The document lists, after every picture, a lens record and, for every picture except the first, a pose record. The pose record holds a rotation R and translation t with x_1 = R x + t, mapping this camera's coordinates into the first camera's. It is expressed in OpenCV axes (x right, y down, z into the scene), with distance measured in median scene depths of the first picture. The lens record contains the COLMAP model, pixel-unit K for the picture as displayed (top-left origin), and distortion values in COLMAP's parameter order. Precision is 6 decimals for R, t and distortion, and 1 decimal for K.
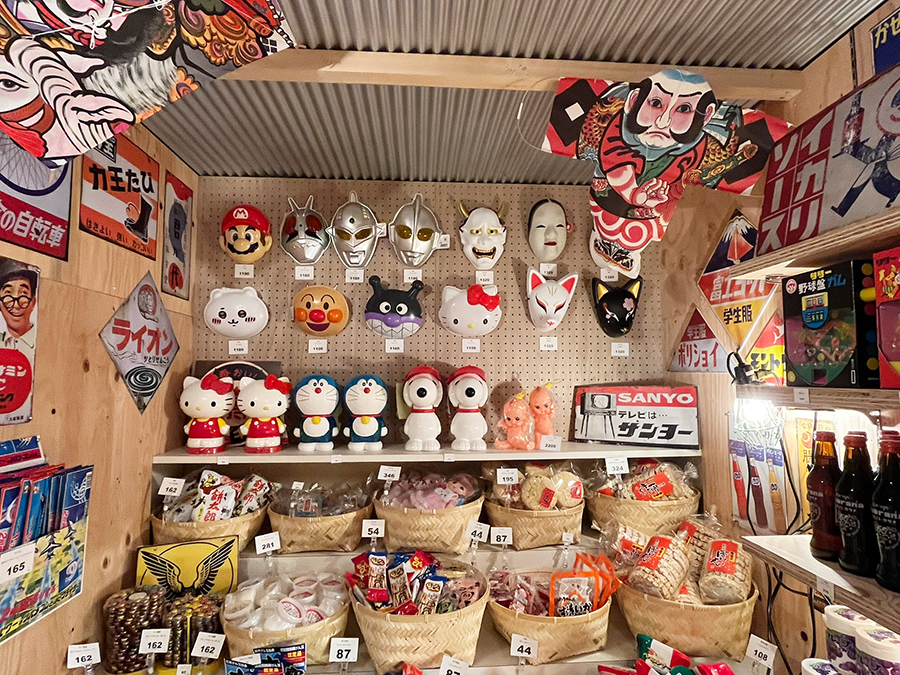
lens RADIAL K [[492.2, 0, 453.1], [0, 492.2, 339.9], [0, 0, 1]] dist [0.007170, 0.000589]
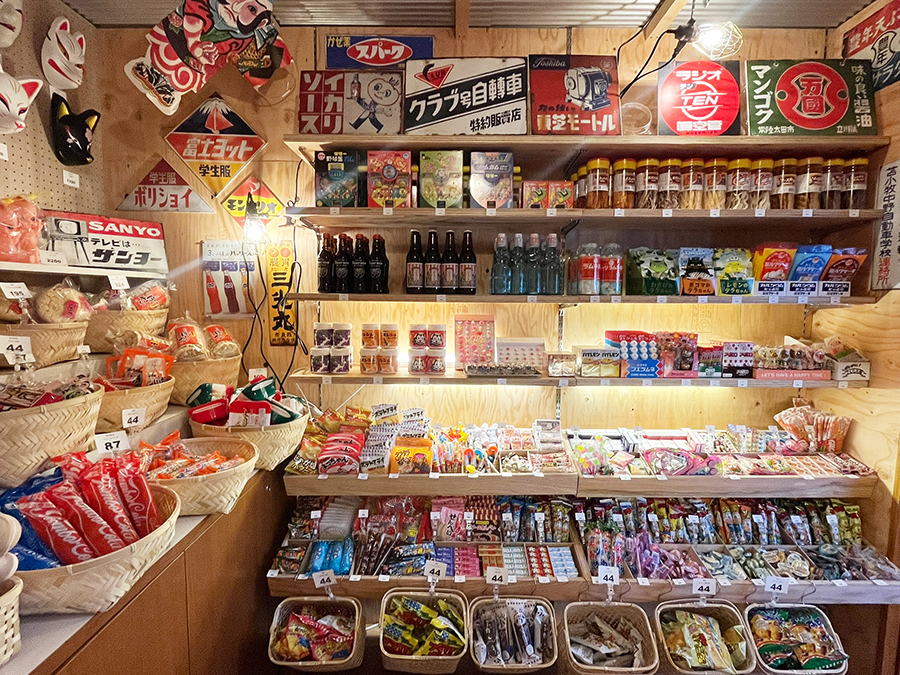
lens RADIAL K [[452.4, 0, 452.6], [0, 452.4, 336.5], [0, 0, 1]] dist [0.000484, 0.001356]
pose [[0.079933, -0.084426, 0.993219, -0.673747], [-0.079828, 0.992664, 0.090803, 0.240254], [-0.993599, -0.086545, 0.072607, 0.183296]]
